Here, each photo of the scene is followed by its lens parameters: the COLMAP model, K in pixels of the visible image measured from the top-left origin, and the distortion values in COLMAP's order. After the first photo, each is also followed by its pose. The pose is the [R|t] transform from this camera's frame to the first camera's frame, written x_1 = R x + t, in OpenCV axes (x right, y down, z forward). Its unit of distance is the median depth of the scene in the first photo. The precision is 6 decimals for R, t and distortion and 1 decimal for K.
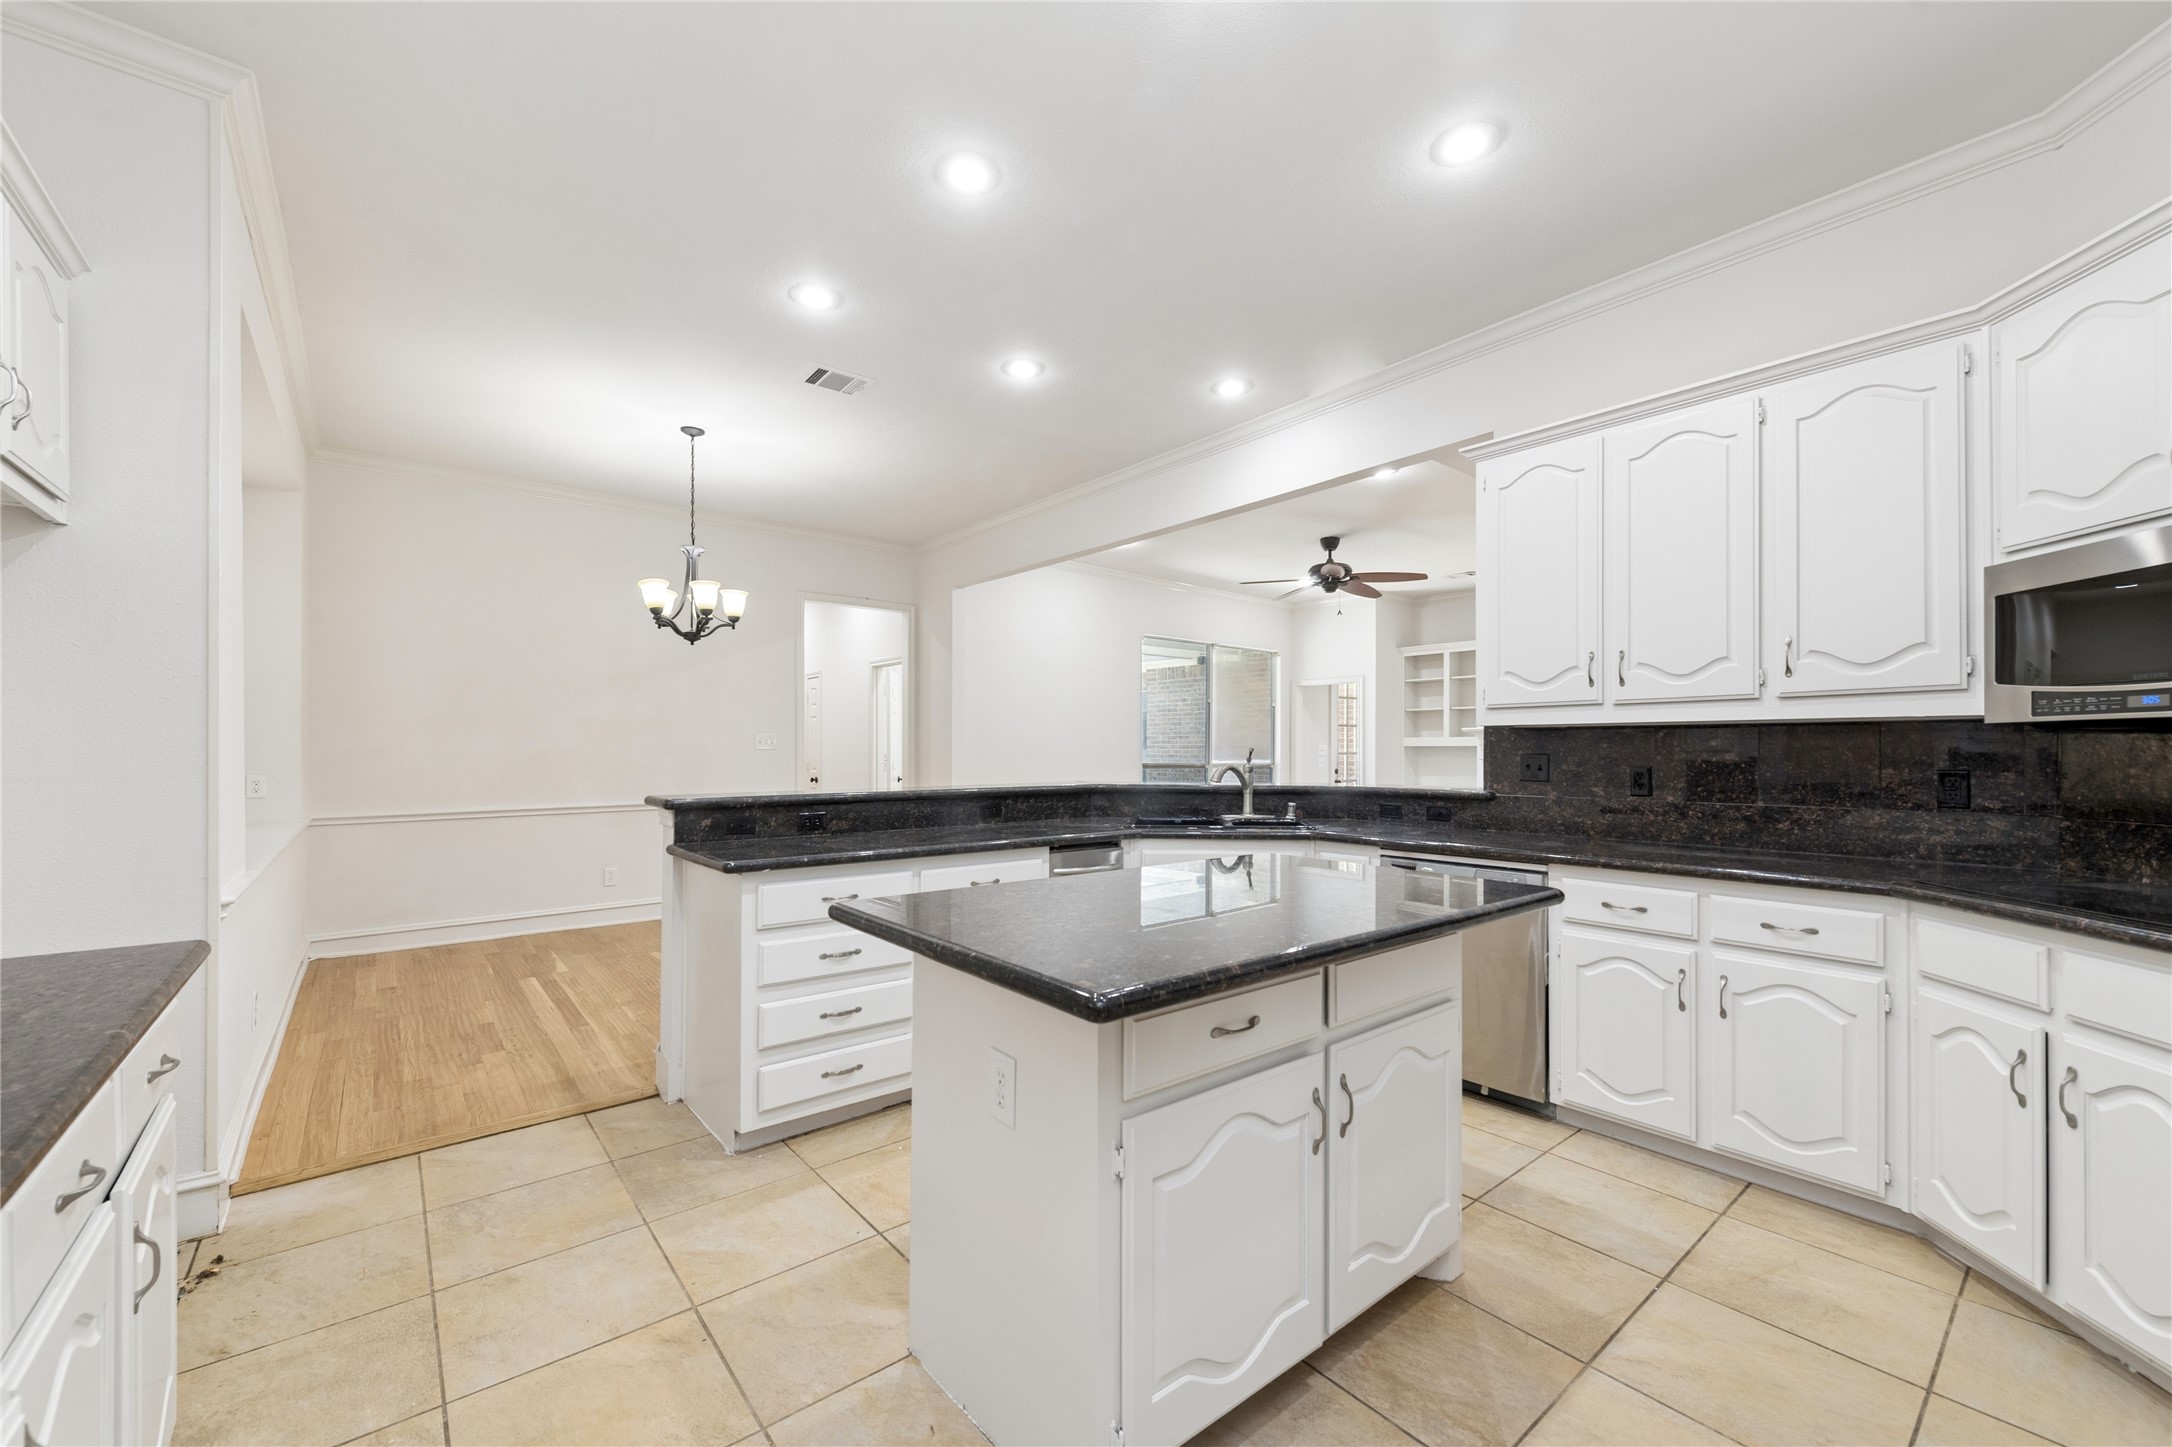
lens RADIAL K [[859.7, 0, 1085.3], [0, 859.7, 755.4], [0, 0, 1]] dist [0.009555, -0.000030]
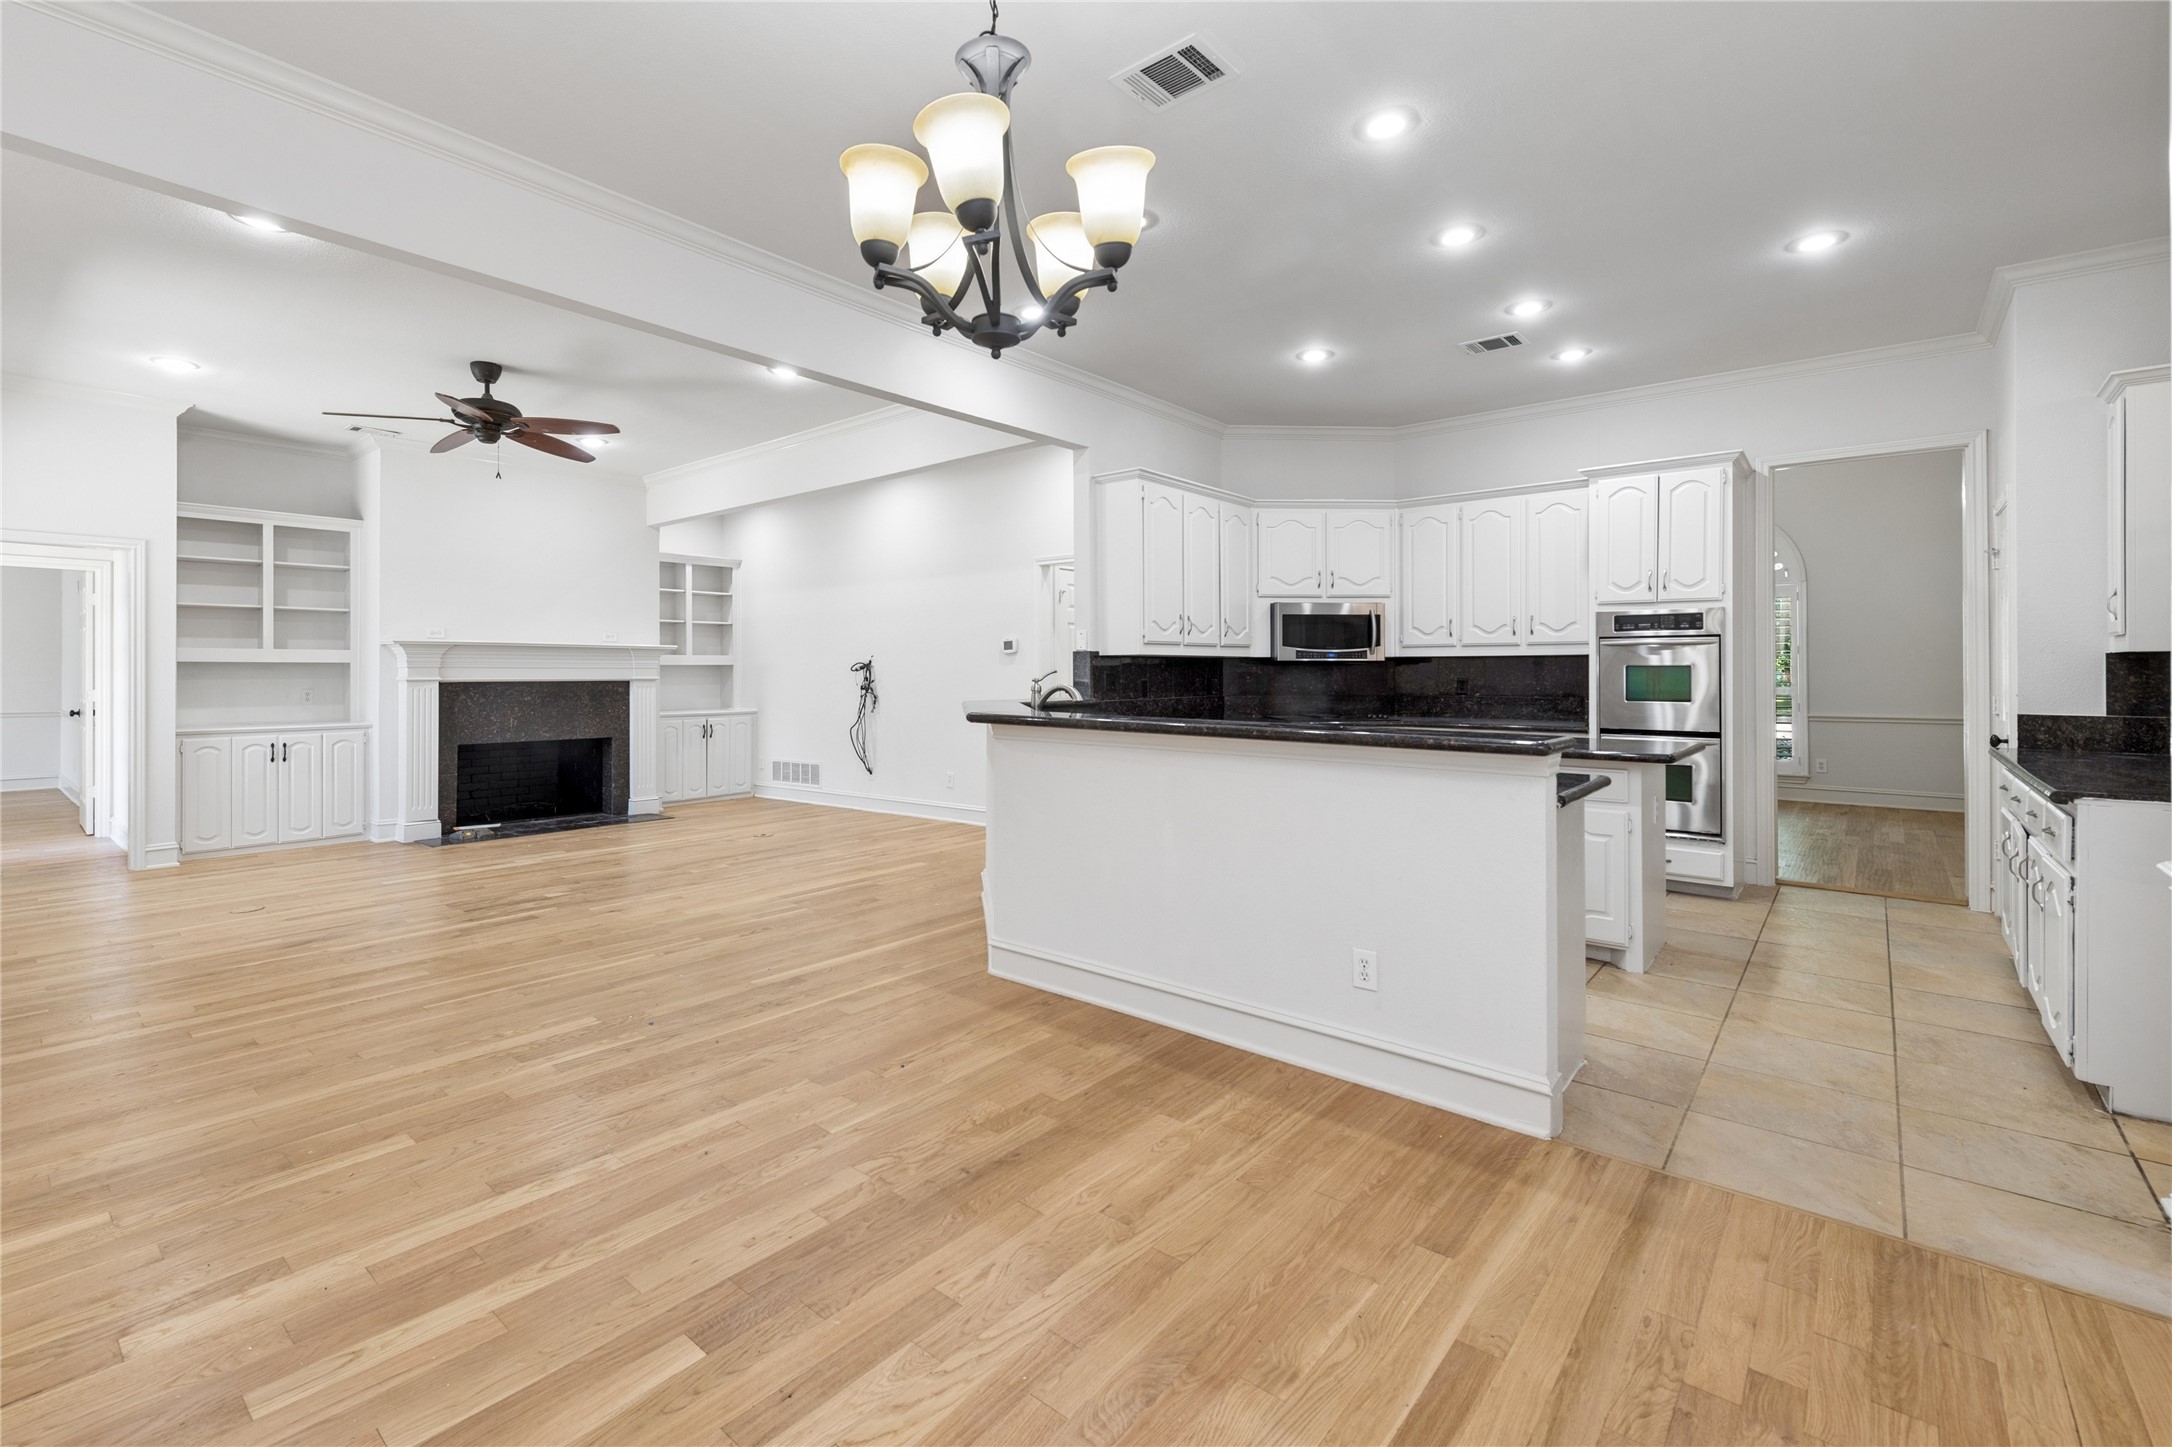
lens RADIAL K [[942.2, 0, 1024.4], [0, 942.2, 671.3], [0, 0, 1]] dist [0.013005, -0.000769]
pose [[-0.155211, -0.006141, 0.987862, -1.053611], [0.004302, 0.999967, 0.006892, -0.015891], [-0.987872, 0.005320, -0.155179, 1.352419]]
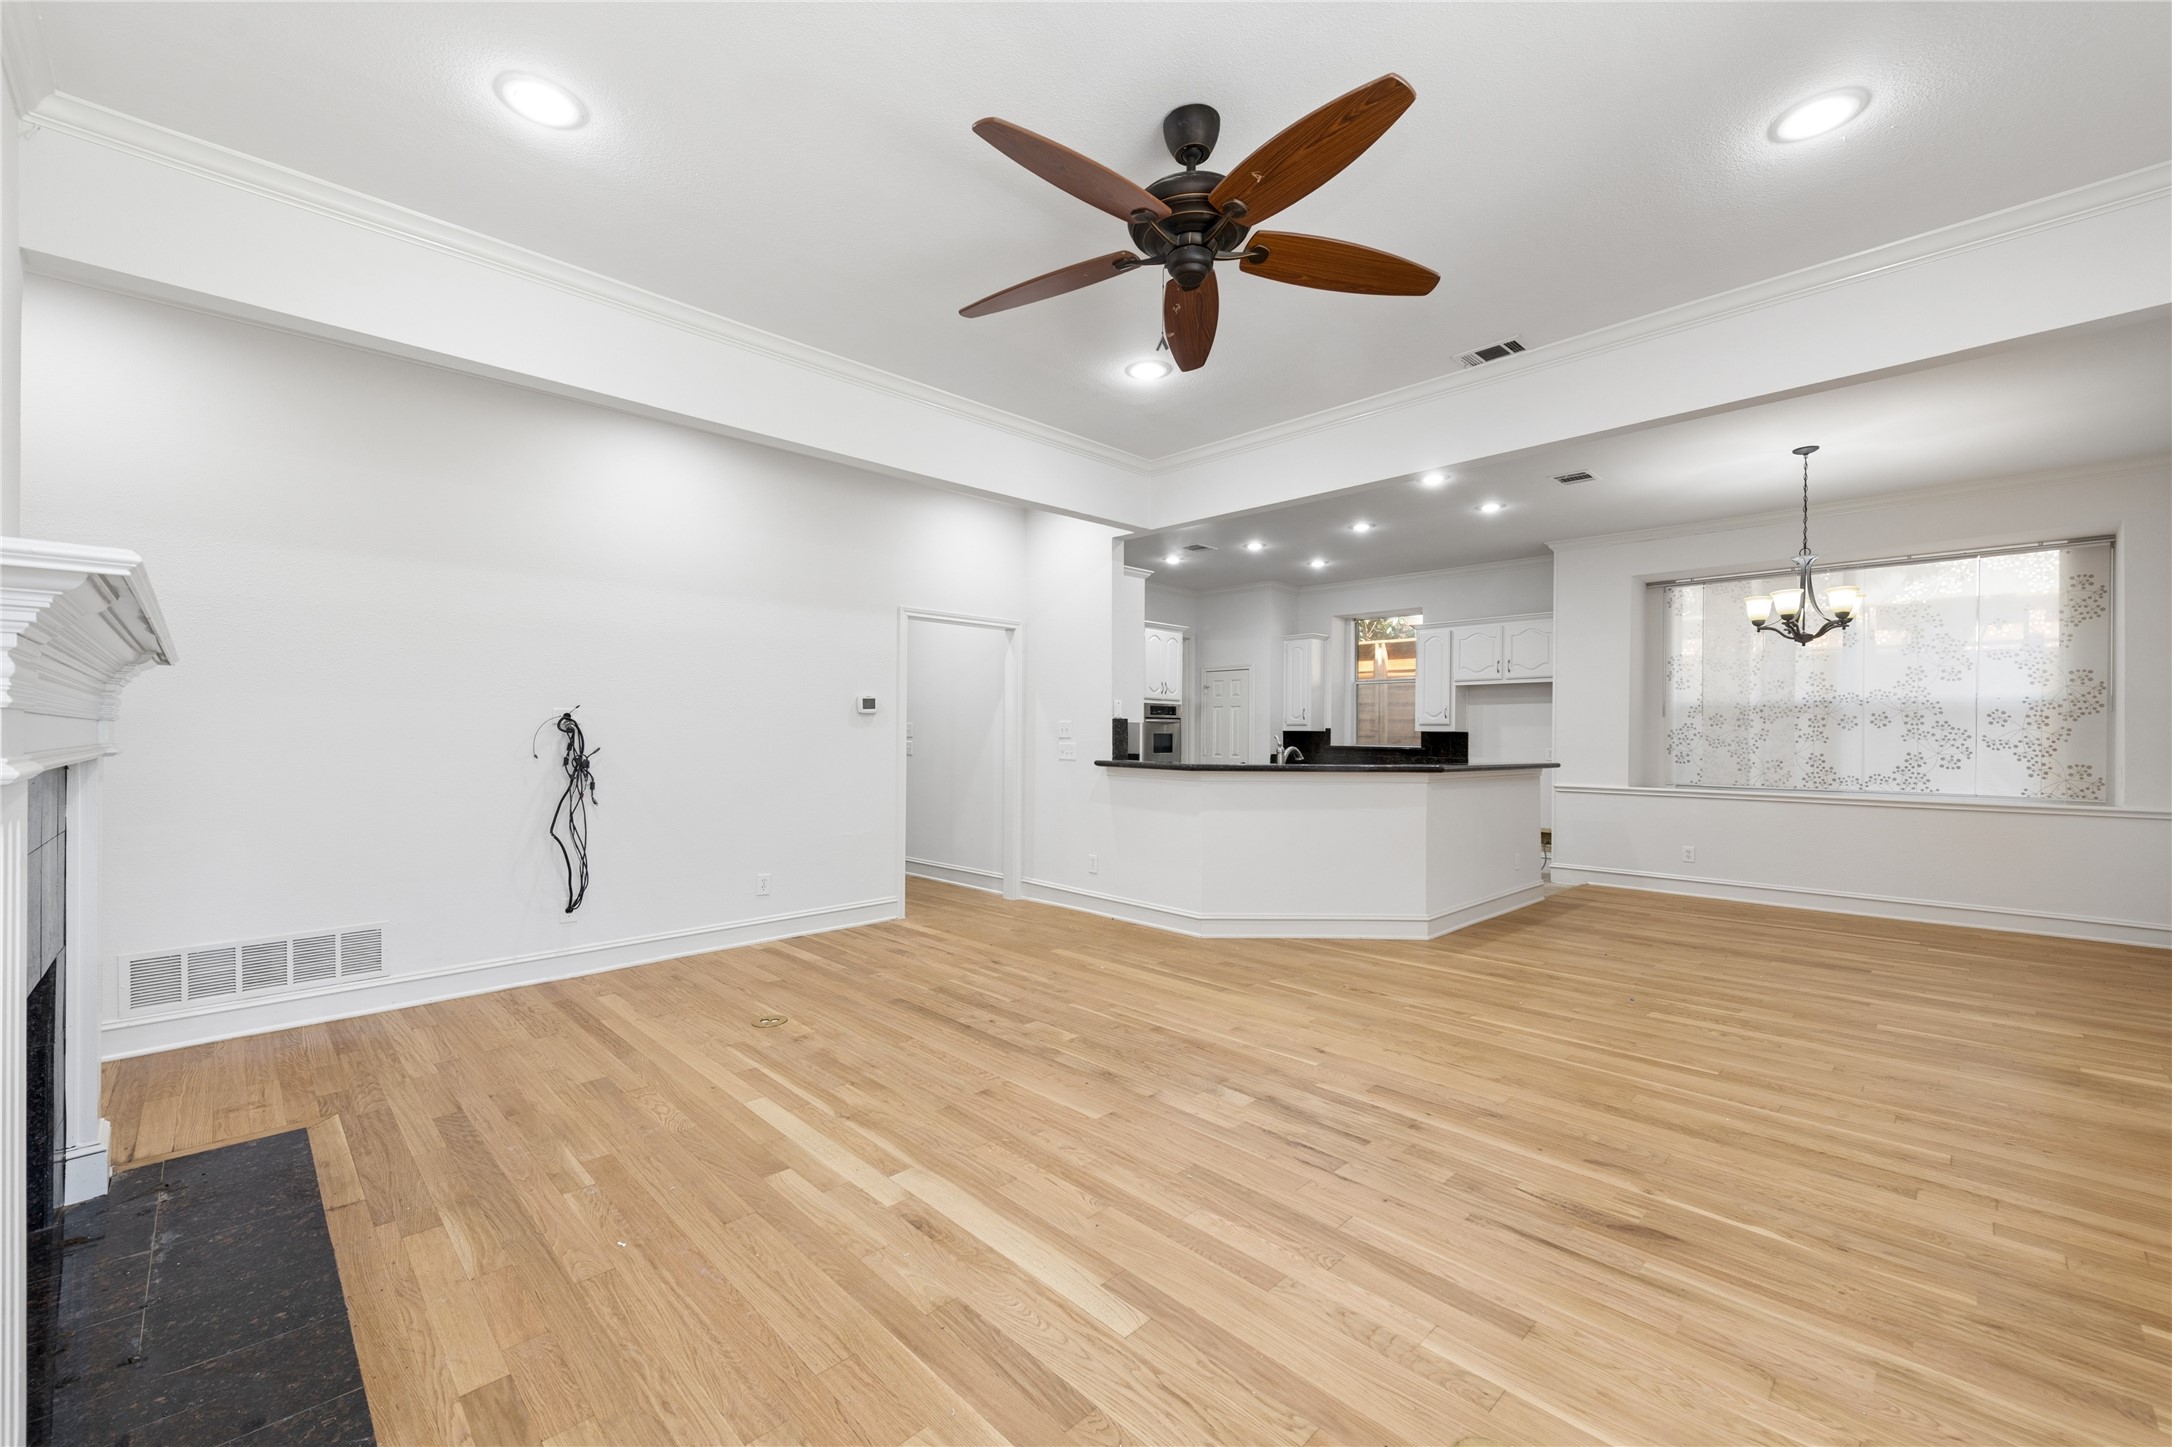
lens RADIAL K [[882.0, 0, 1081.3], [0, 882.0, 735.3], [0, 0, 1]] dist [0.001825, 0.000091]
pose [[-0.997024, -0.010716, -0.076347, 0.699854], [-0.011052, 0.999931, 0.003980, -0.003170], [0.076299, 0.004812, -0.997073, 2.638373]]
